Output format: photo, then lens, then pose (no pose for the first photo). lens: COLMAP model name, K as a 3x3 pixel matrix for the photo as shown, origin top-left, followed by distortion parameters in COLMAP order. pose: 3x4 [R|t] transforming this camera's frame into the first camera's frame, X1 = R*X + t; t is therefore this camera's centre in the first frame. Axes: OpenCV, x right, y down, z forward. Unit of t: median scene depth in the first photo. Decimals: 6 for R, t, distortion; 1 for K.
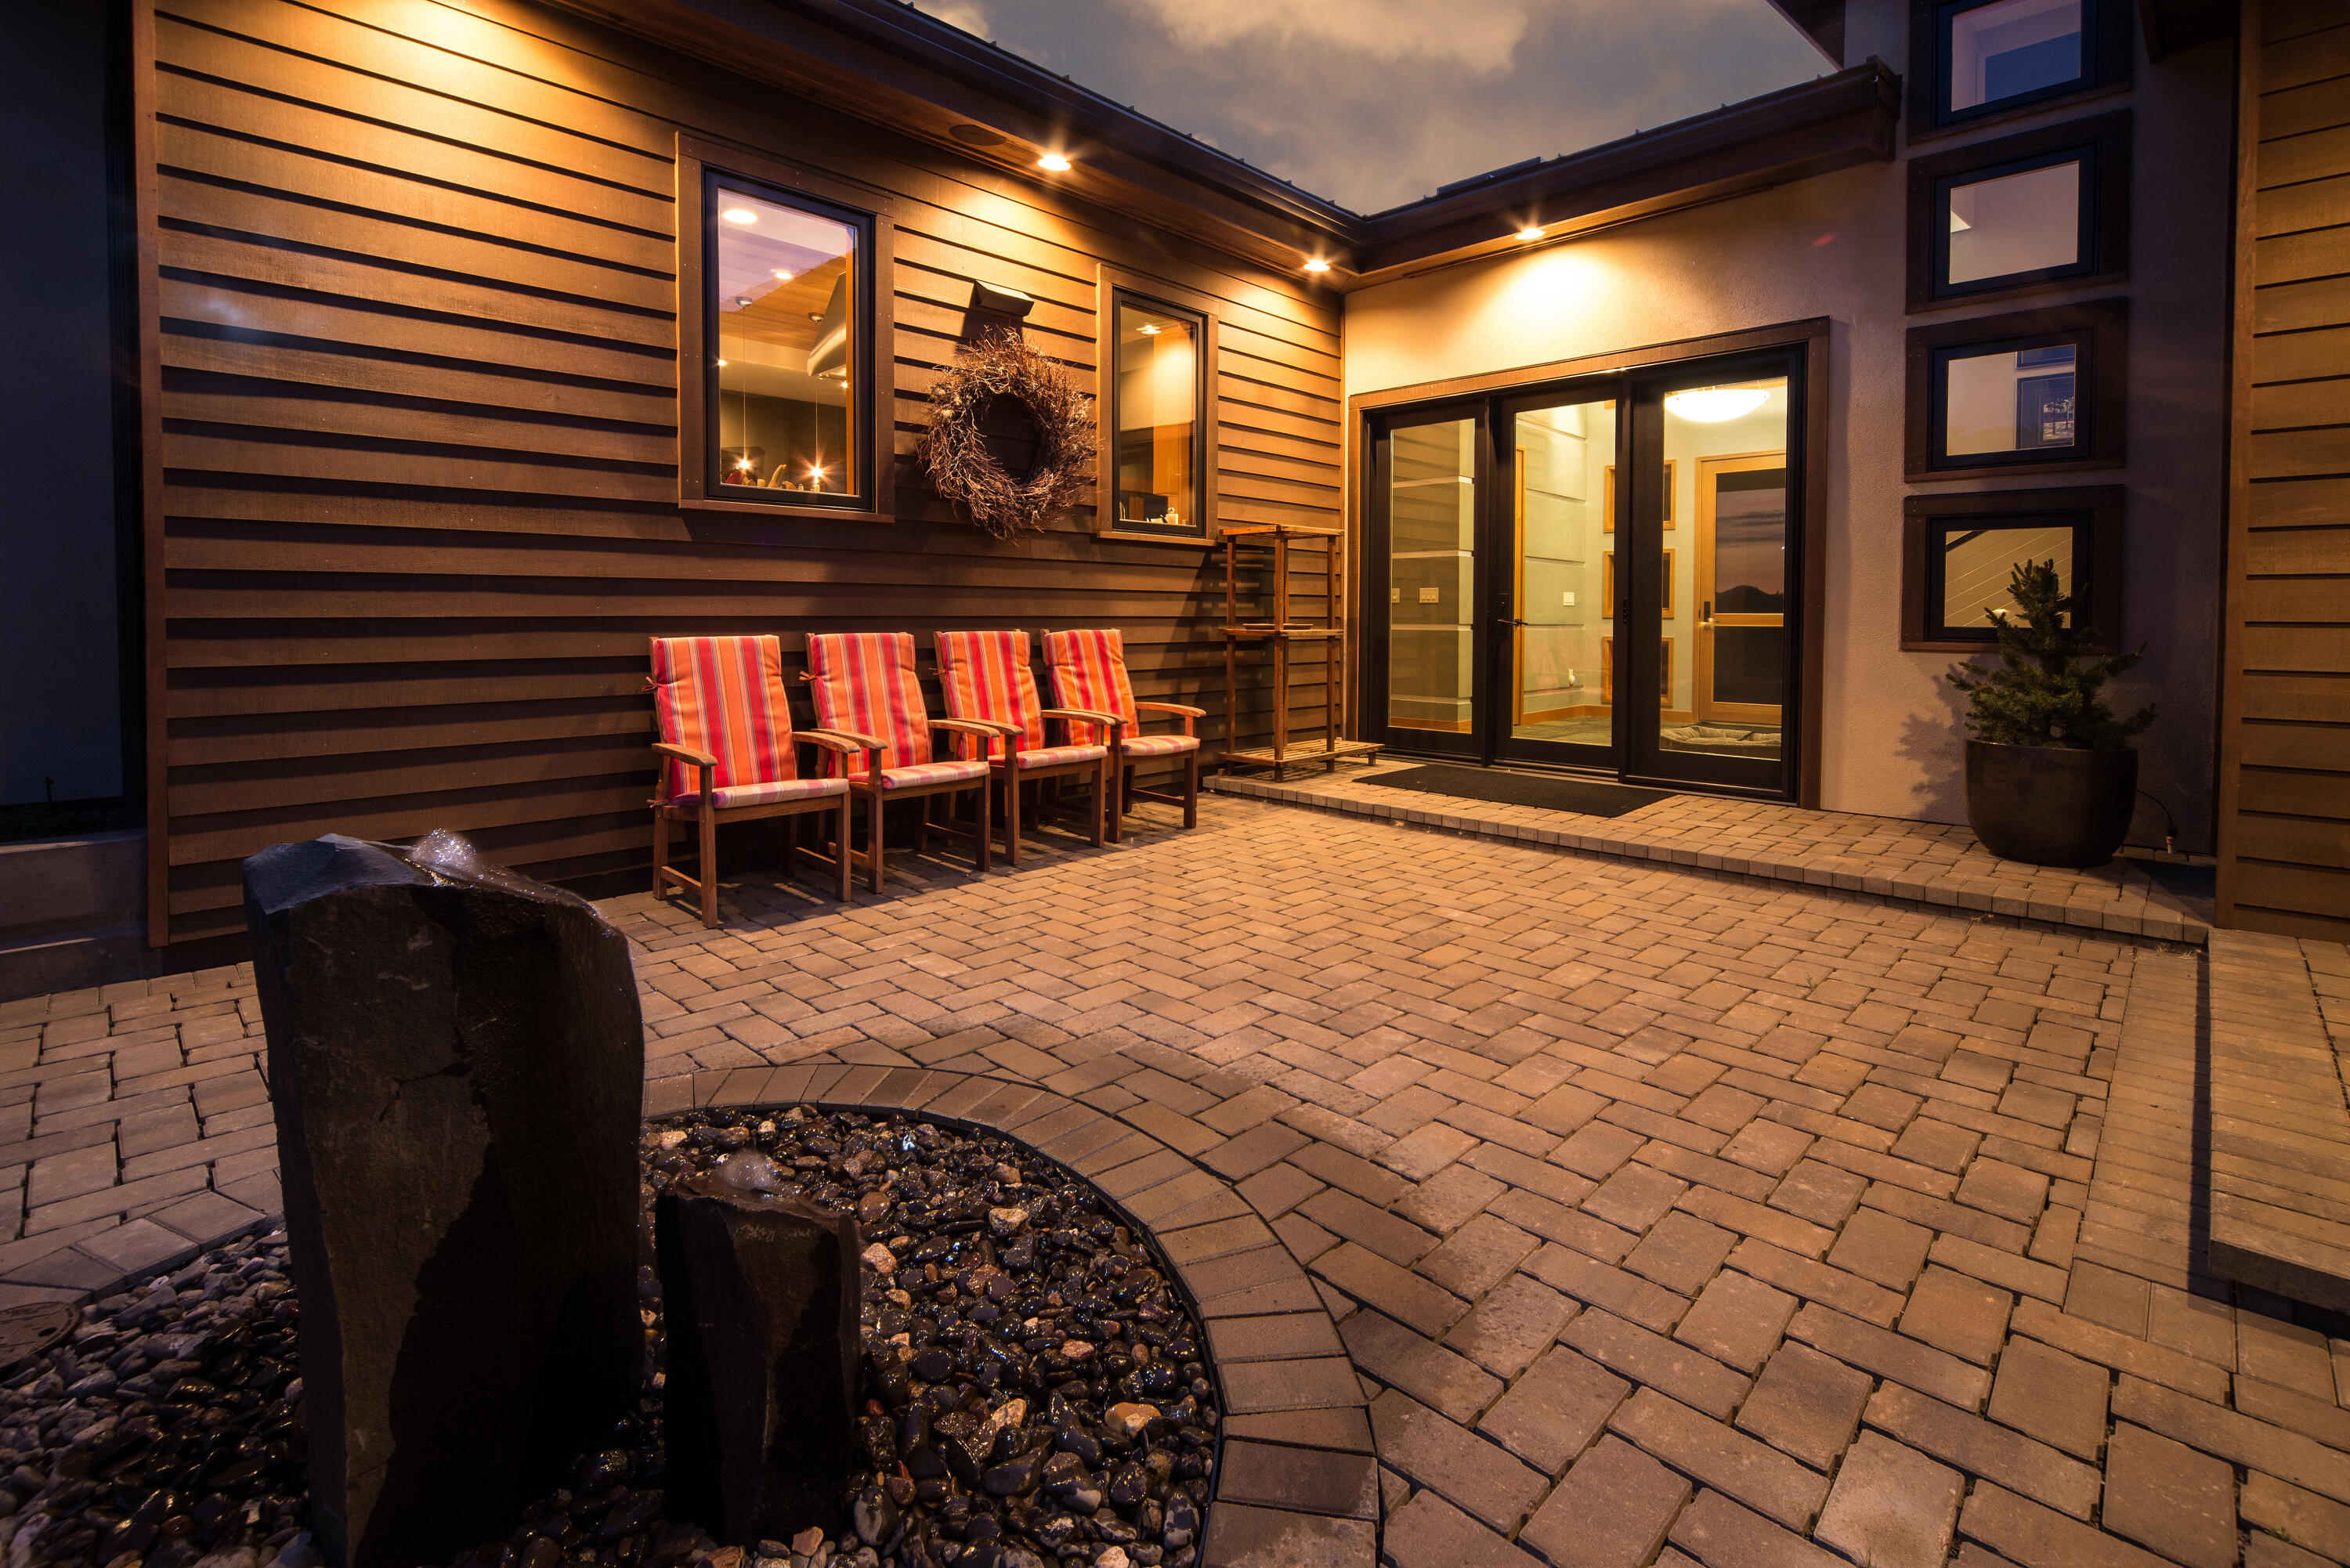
lens RADIAL K [[1067.0, 0, 1169.5], [0, 1067.0, 782.7], [0, 0, 1]] dist [-0.002737, -0.000179]
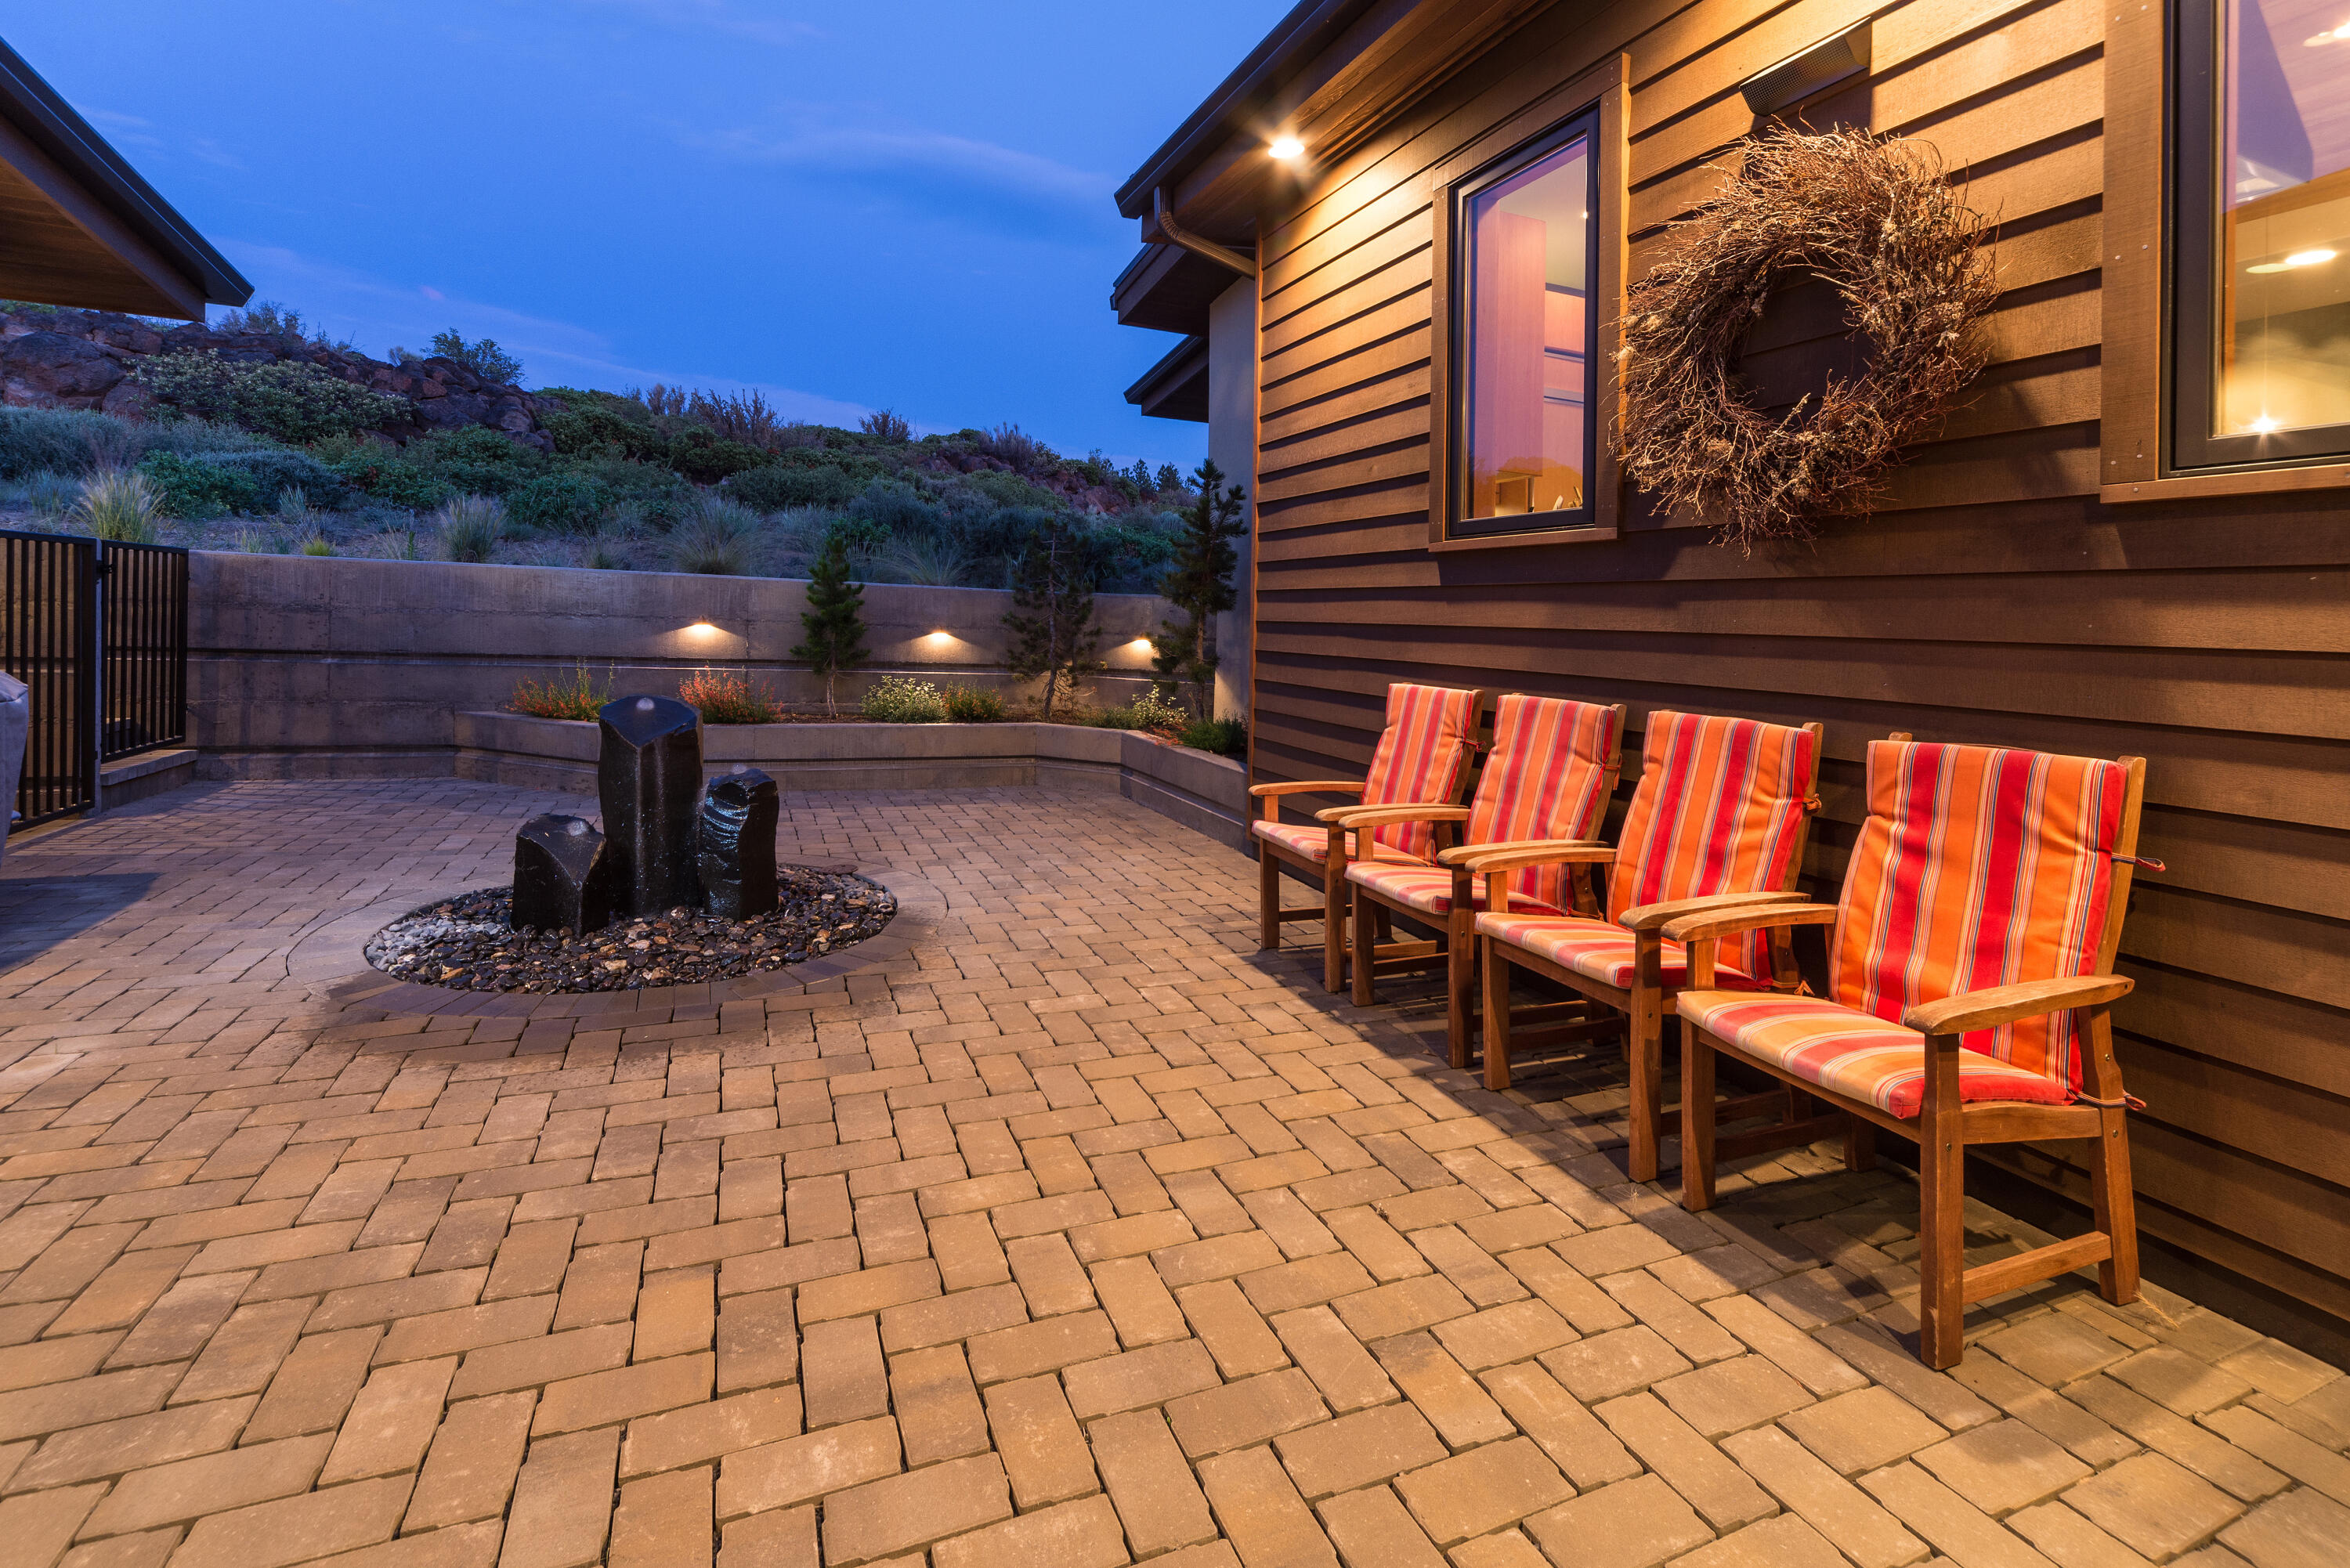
lens RADIAL K [[1067.0, 0, 1170.8], [0, 1067.0, 783.3], [0, 0, 1]] dist [-0.002737, -0.000179]
pose [[-0.390231, 0.121262, -0.912697, 0.468823], [-0.182008, 0.961568, 0.205574, -0.184617], [0.902548, 0.246340, -0.353163, 1.028125]]
